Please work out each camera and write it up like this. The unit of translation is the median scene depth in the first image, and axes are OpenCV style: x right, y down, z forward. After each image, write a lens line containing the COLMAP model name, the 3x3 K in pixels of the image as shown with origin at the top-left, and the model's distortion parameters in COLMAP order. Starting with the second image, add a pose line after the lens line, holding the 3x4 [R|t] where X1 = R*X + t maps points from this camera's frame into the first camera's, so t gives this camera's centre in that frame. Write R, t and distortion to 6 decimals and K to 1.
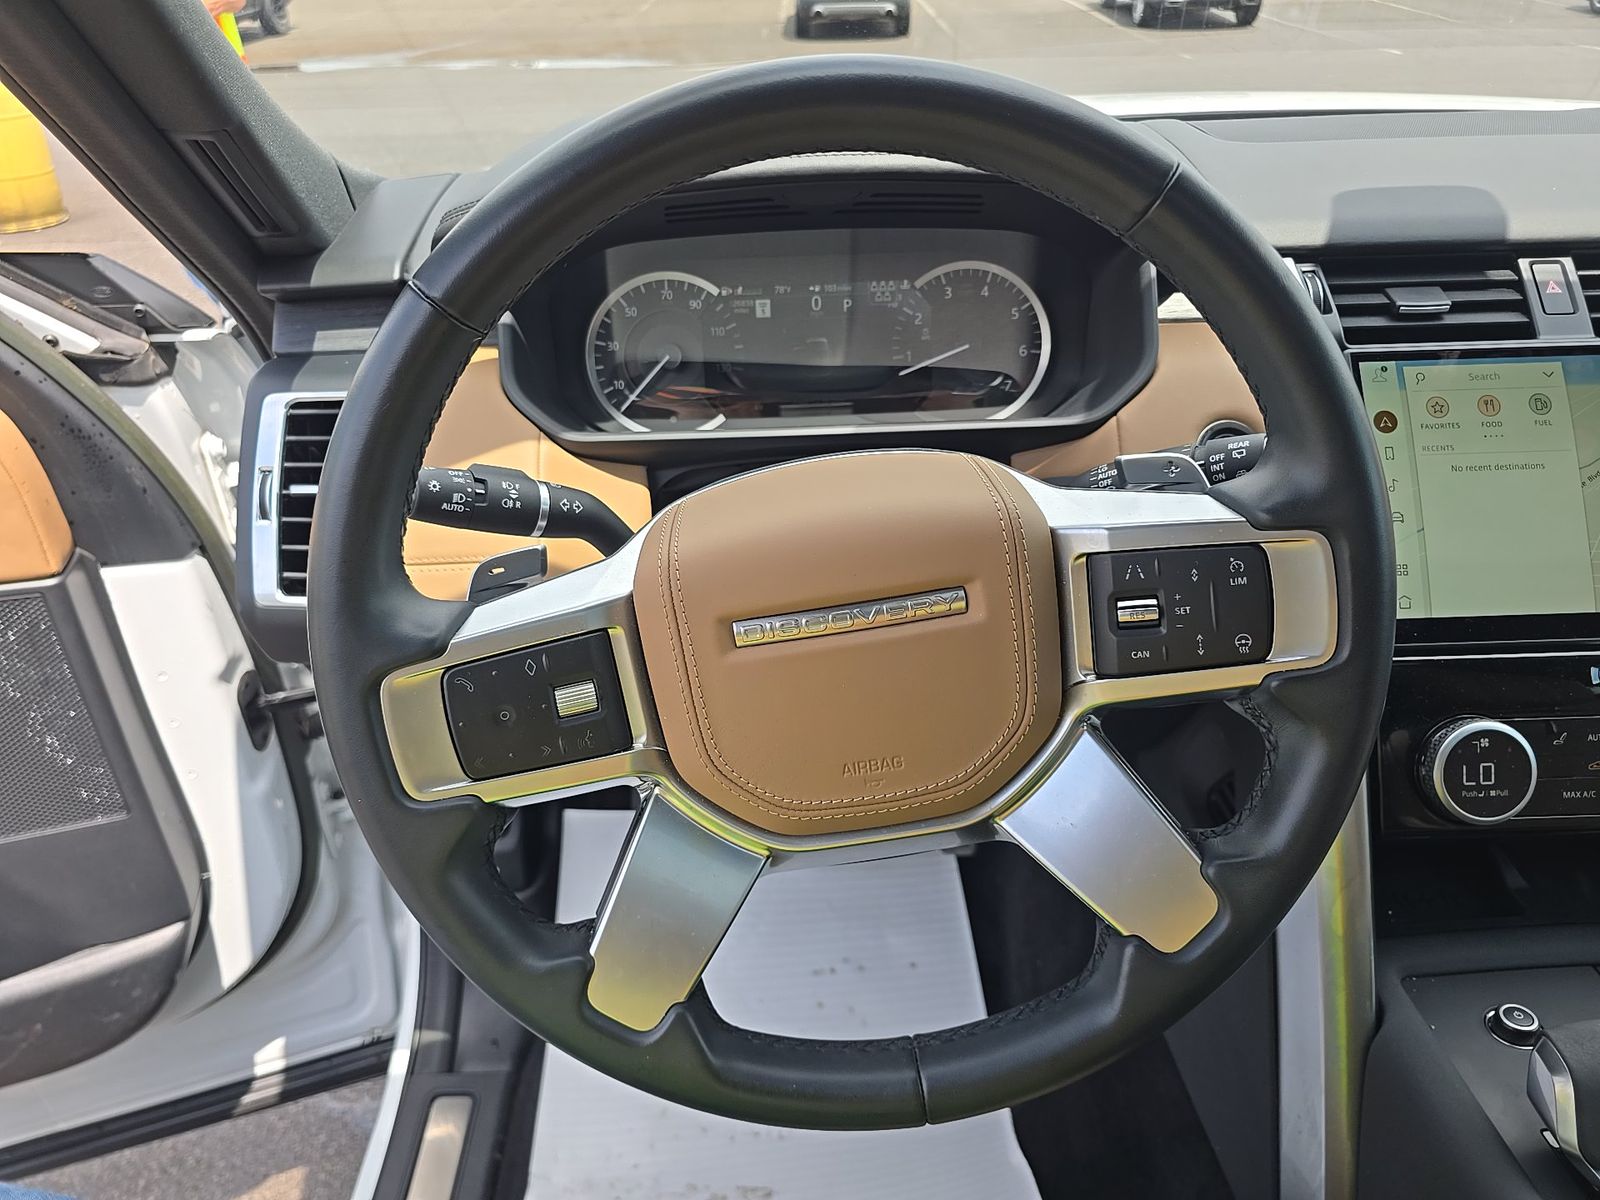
lens RADIAL K [[1087.7, 0, 802.2], [0, 1087.7, 594.7], [0, 0, 1]] dist [0.019718, -0.017471]
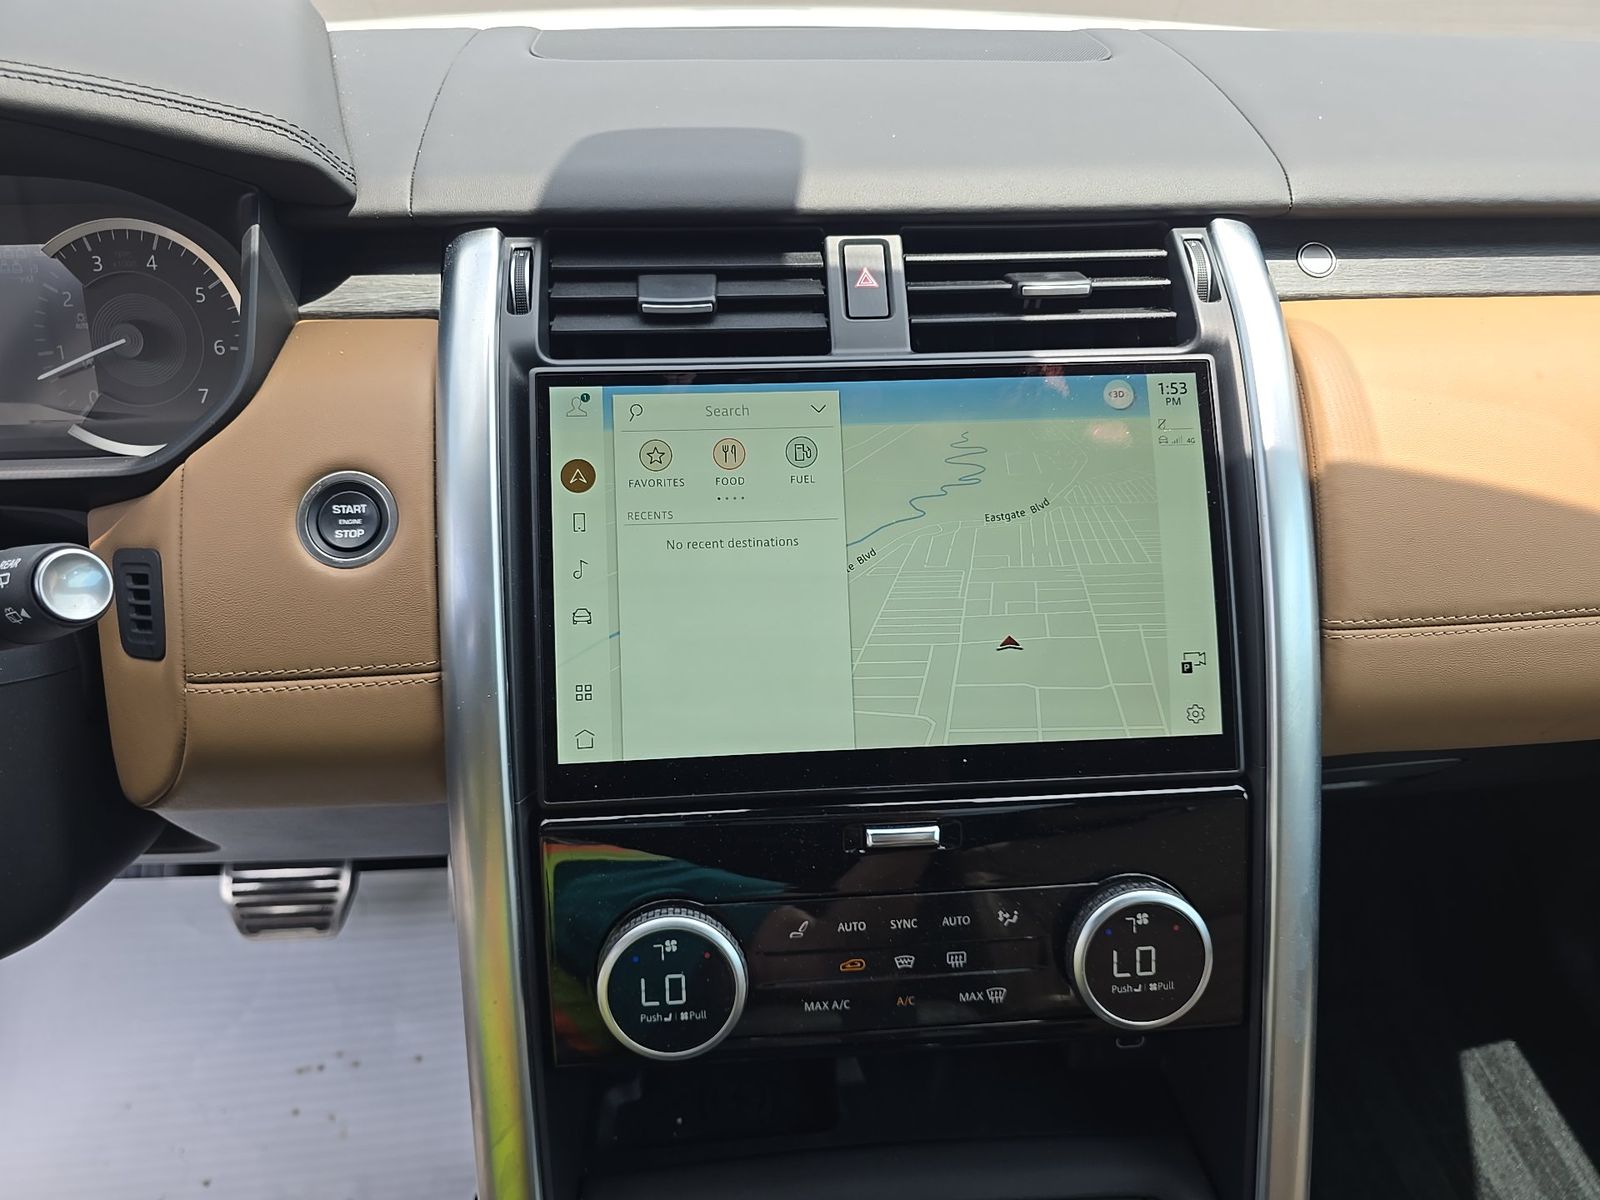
lens RADIAL K [[1087.7, 0, 806.8], [0, 1087.7, 599.3], [0, 0, 1]] dist [0.019718, -0.017471]
pose [[0.998372, -0.001702, 0.057012, 0.604240], [-0.001976, 0.997923, 0.064387, -0.118120], [-0.057003, -0.064395, 0.996295, 0.282728]]
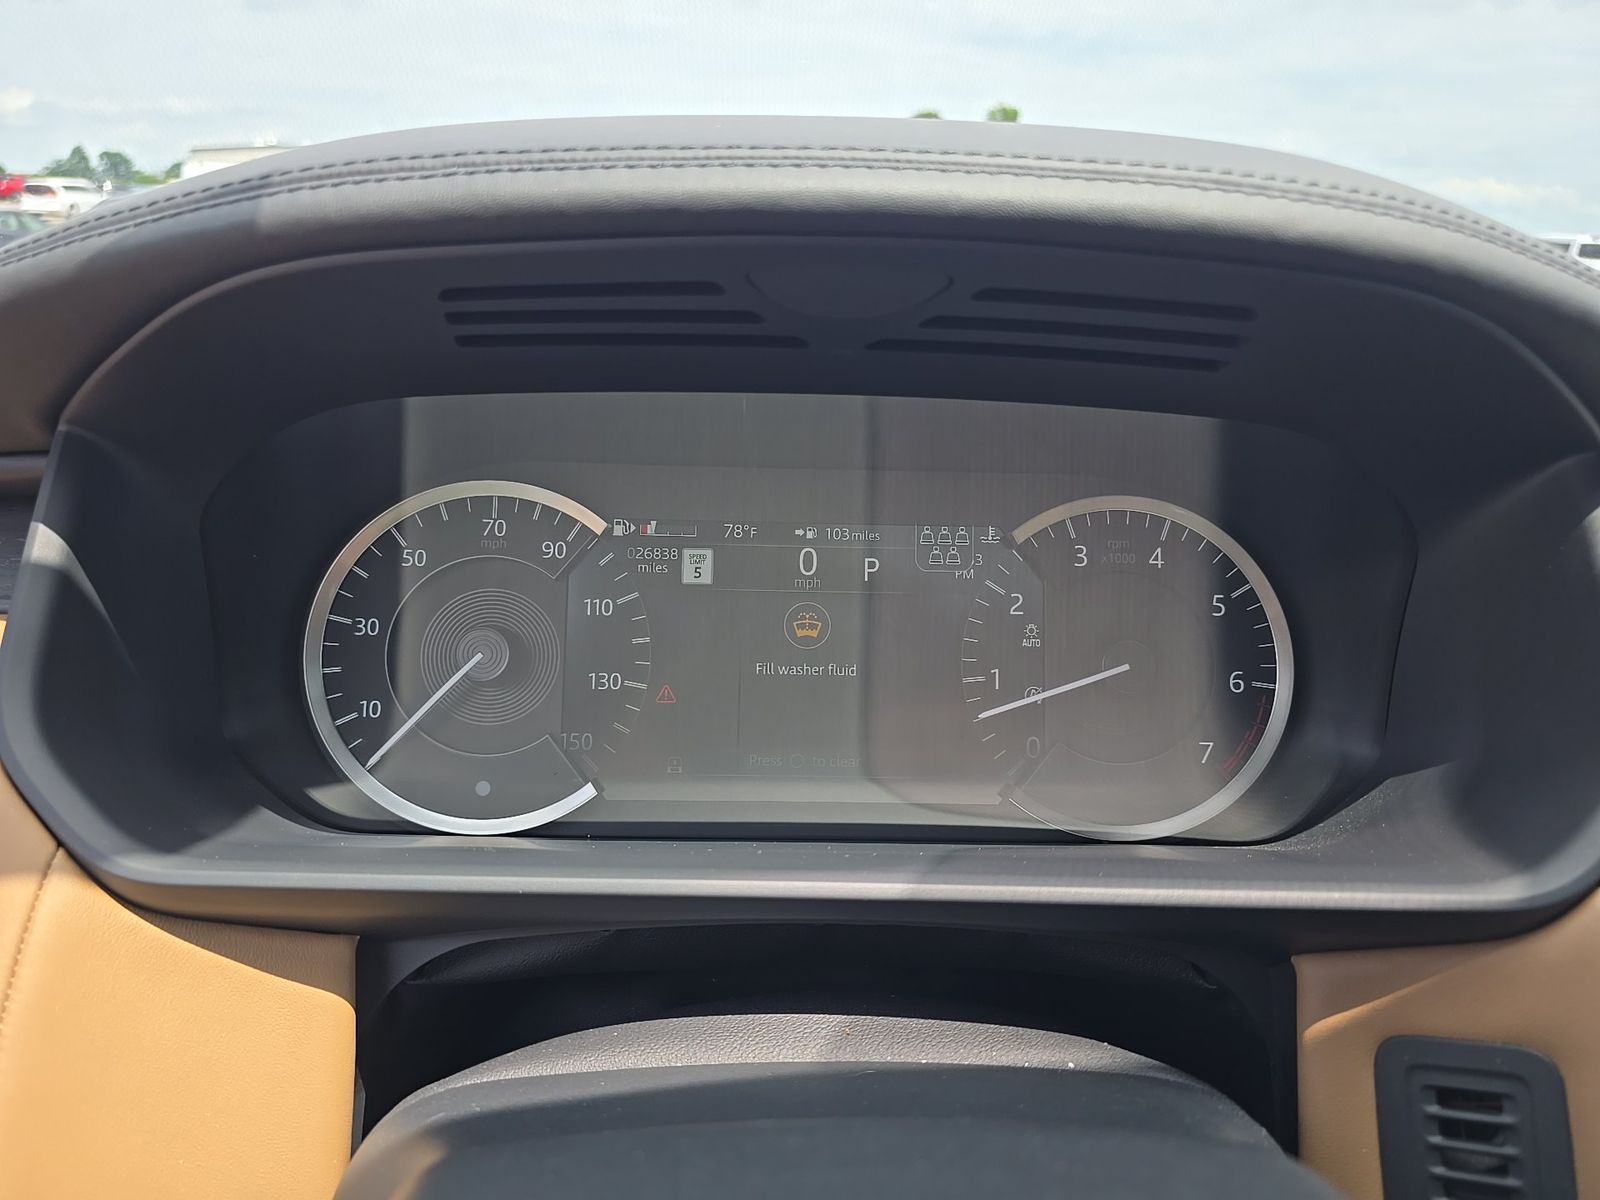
lens RADIAL K [[1072.8, 0, 794.8], [0, 1072.8, 596.6], [0, 0, 1]] dist [0.003358, 0.000329]
pose [[0.998259, 0.055133, 0.020973, -0.001973], [-0.048717, 0.971048, -0.233863, -0.156276], [-0.033259, 0.232434, 0.972043, 0.599541]]
